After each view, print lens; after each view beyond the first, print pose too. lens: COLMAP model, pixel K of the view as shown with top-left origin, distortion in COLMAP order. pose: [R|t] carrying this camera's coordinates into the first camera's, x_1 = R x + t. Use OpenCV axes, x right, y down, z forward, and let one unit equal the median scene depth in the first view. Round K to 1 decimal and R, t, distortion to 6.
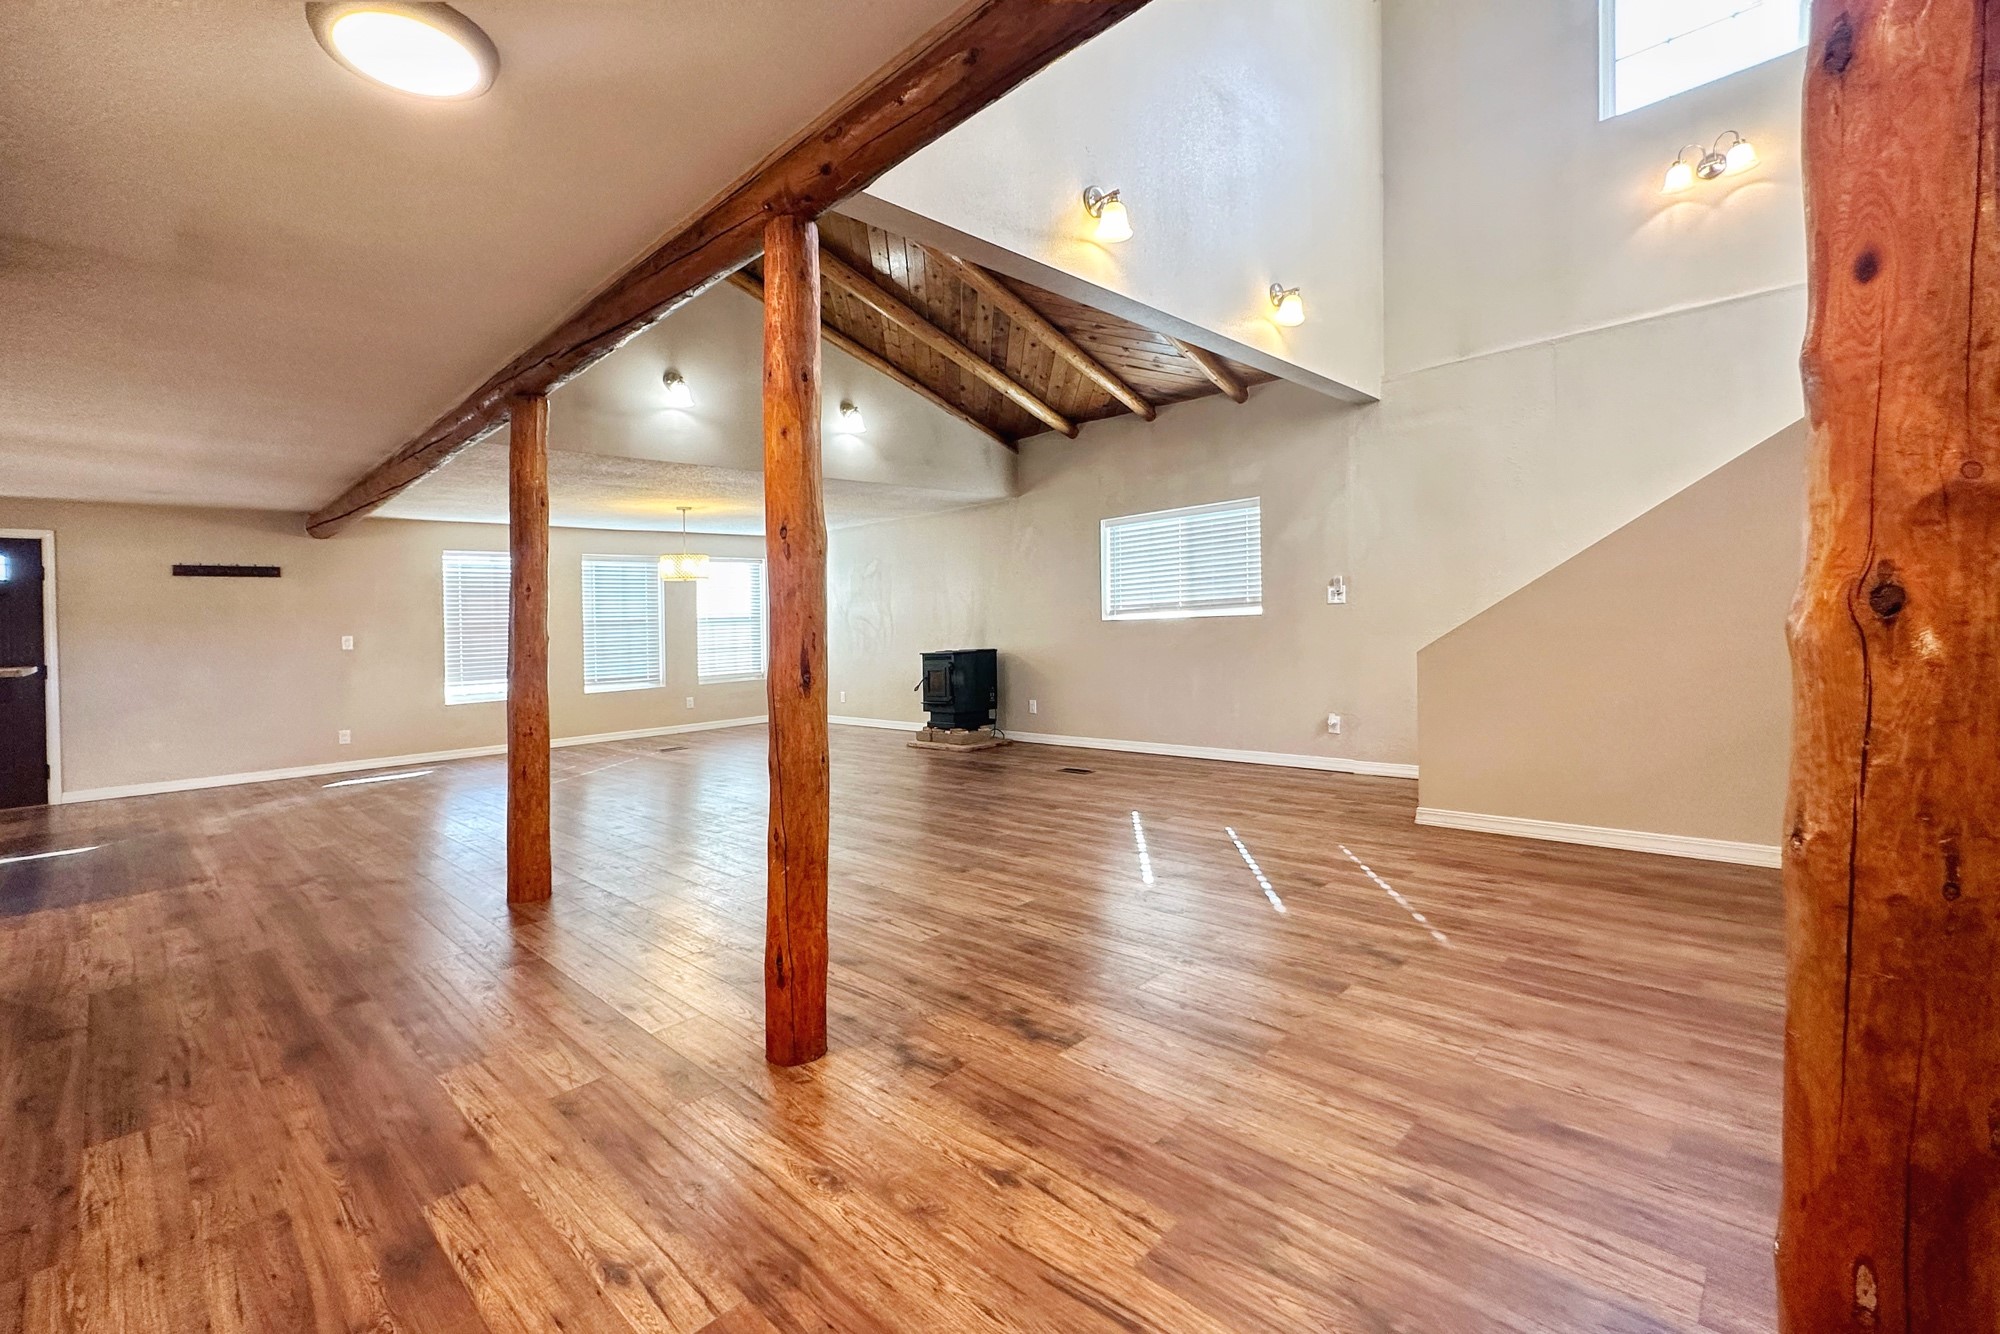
lens RADIAL K [[845.3, 0, 1000.0], [0, 845.3, 667.0], [0, 0, 1]] dist [0.000189, -0.000019]
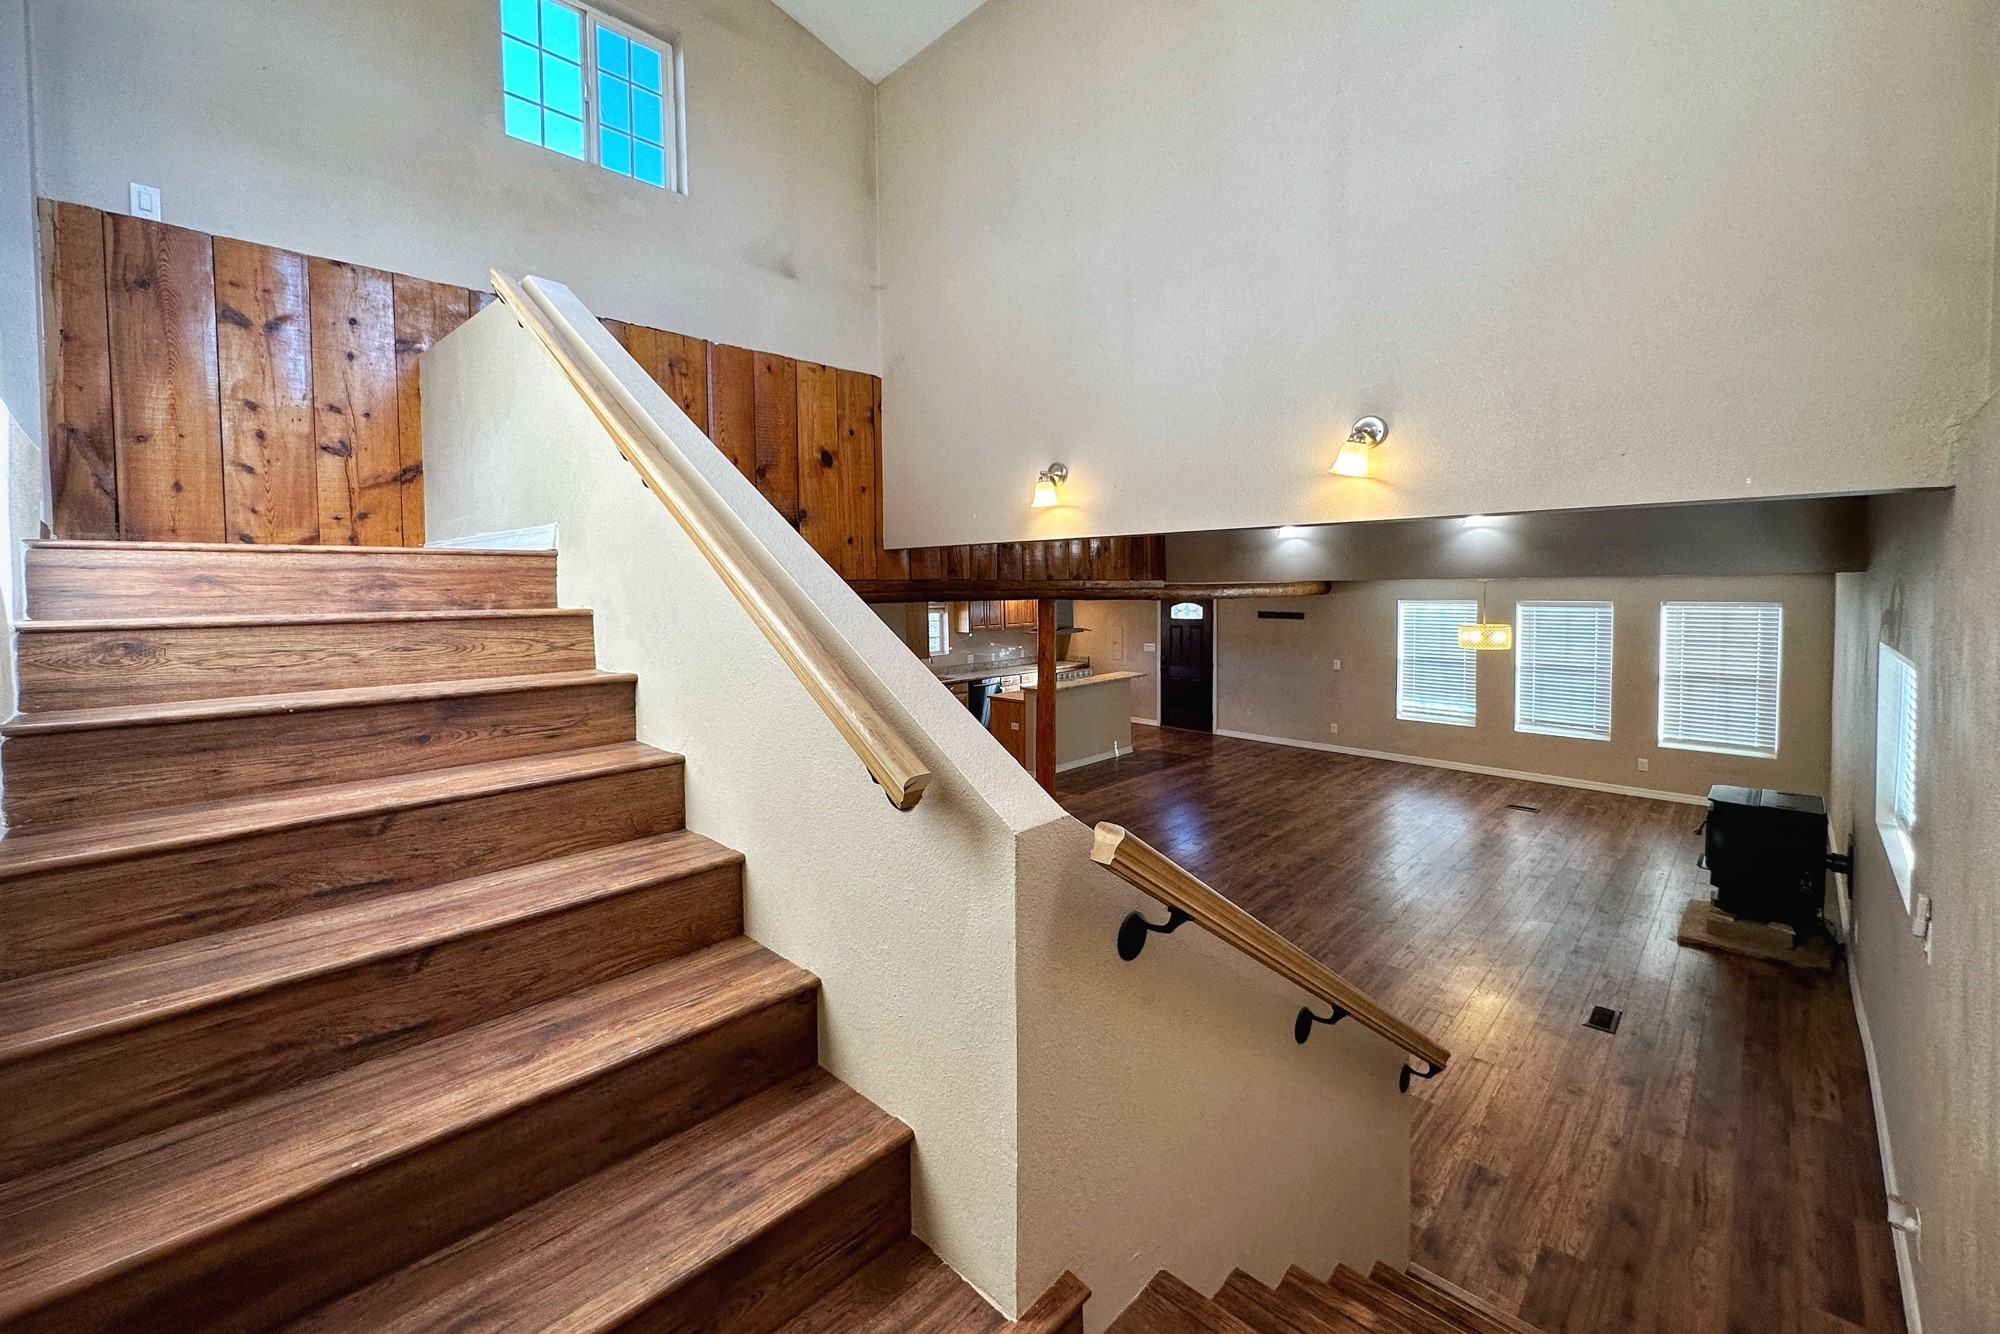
lens RADIAL K [[813.2, 0, 1002.0], [0, 813.2, 606.5], [0, 0, 1]] dist [-0.000015, 0.000083]
pose [[0.001371, 0.069290, -0.997596, 0.774195], [-0.041024, 0.996761, 0.069175, -0.254873], [0.999157, 0.040830, 0.004209, 0.525089]]
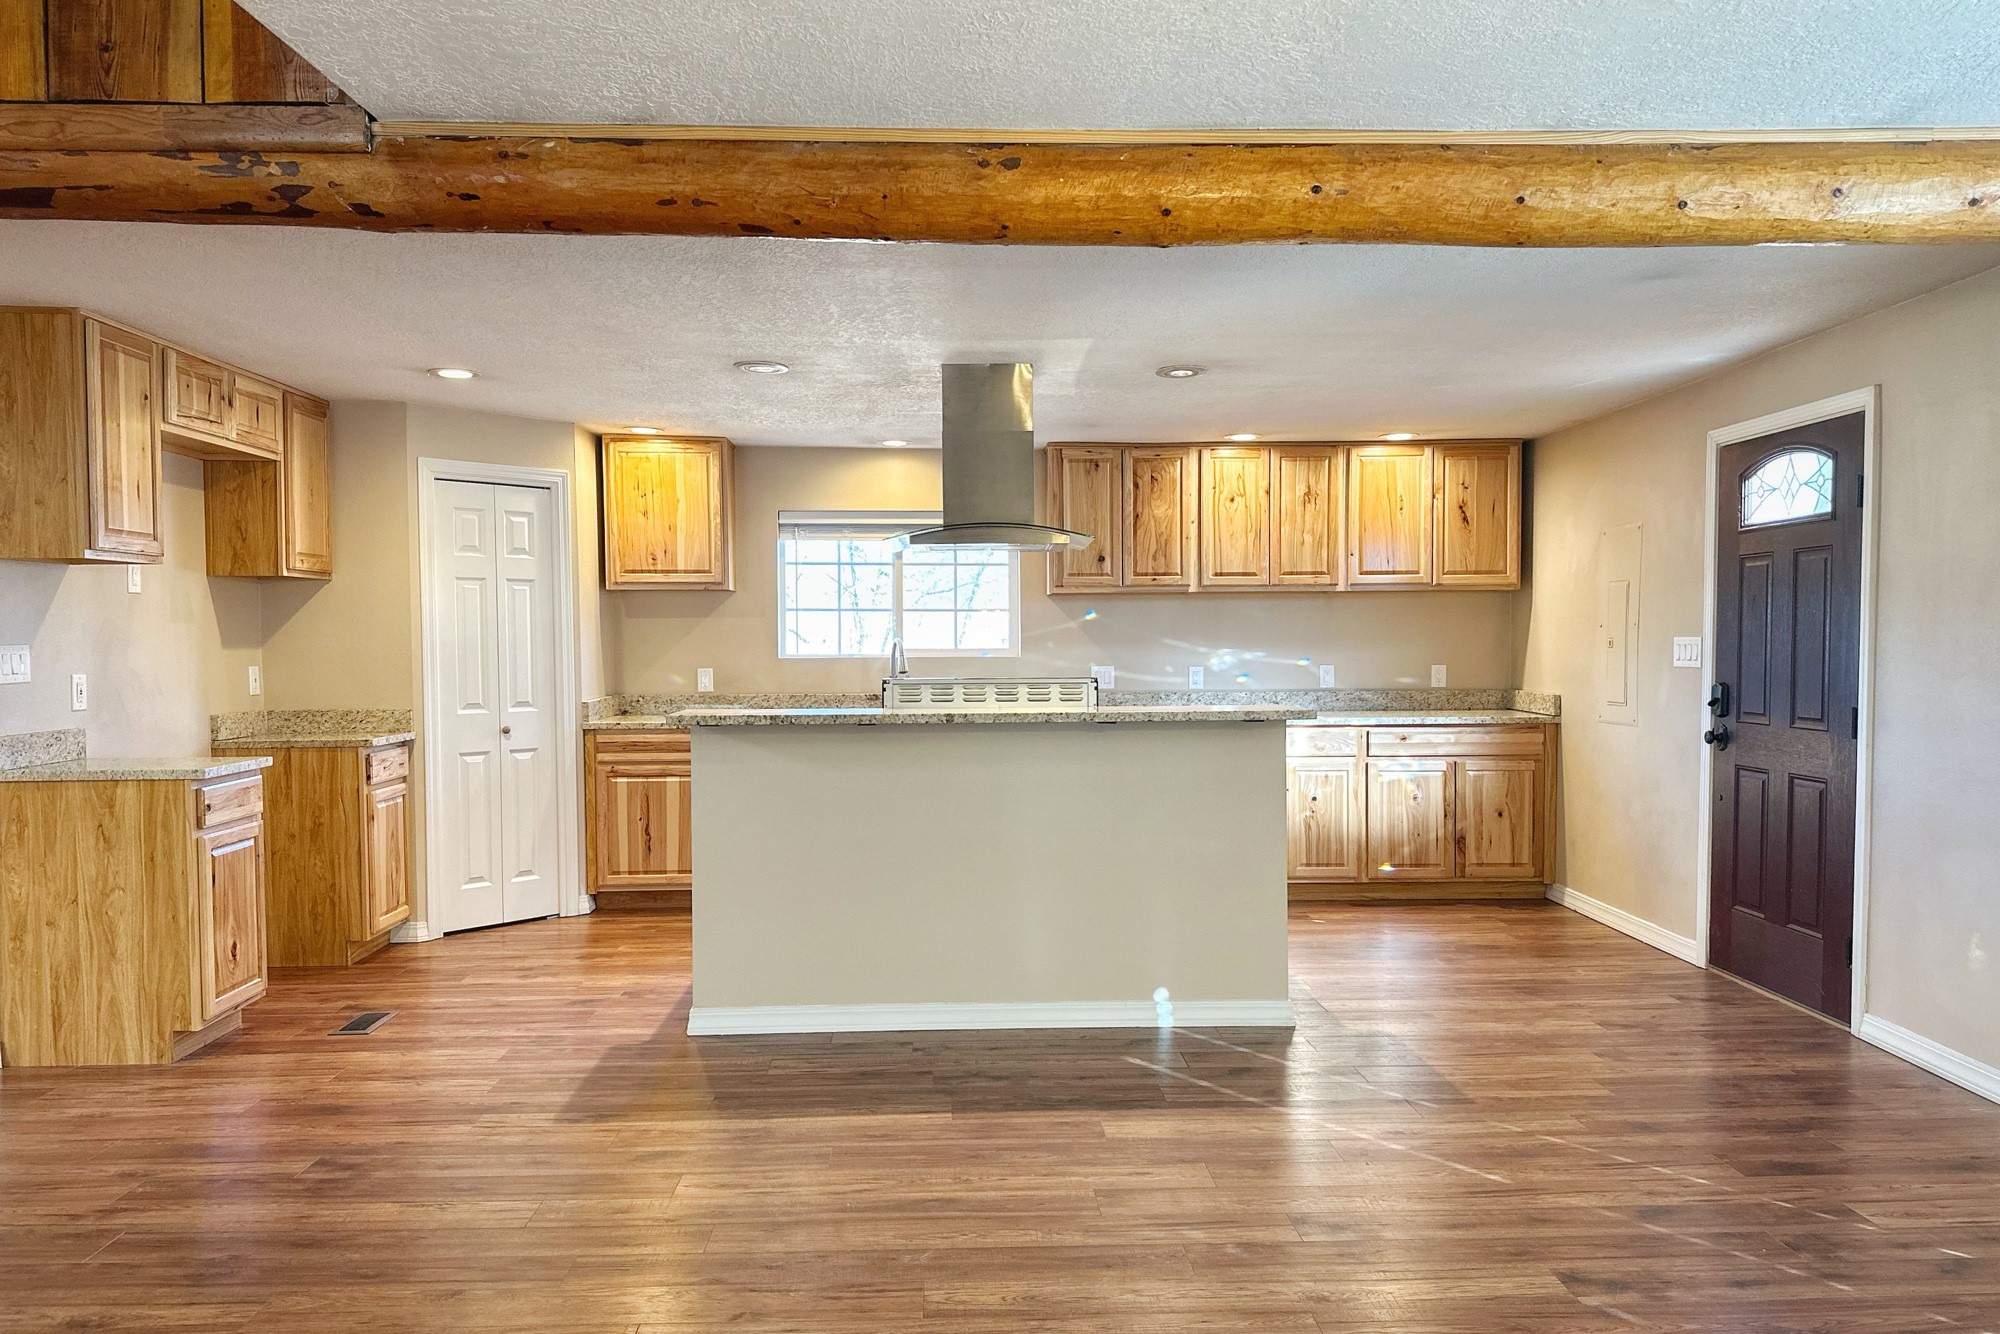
lens RADIAL K [[1425.3, 0, 1008.2], [0, 1425.3, 670.4], [0, 0, 1]] dist [0.100876, -0.138090]
pose [[-0.691251, 0.053433, -0.720637, -0.333780], [-0.006238, 0.996784, 0.079893, -0.078853], [0.722588, 0.059721, -0.688694, 1.263579]]
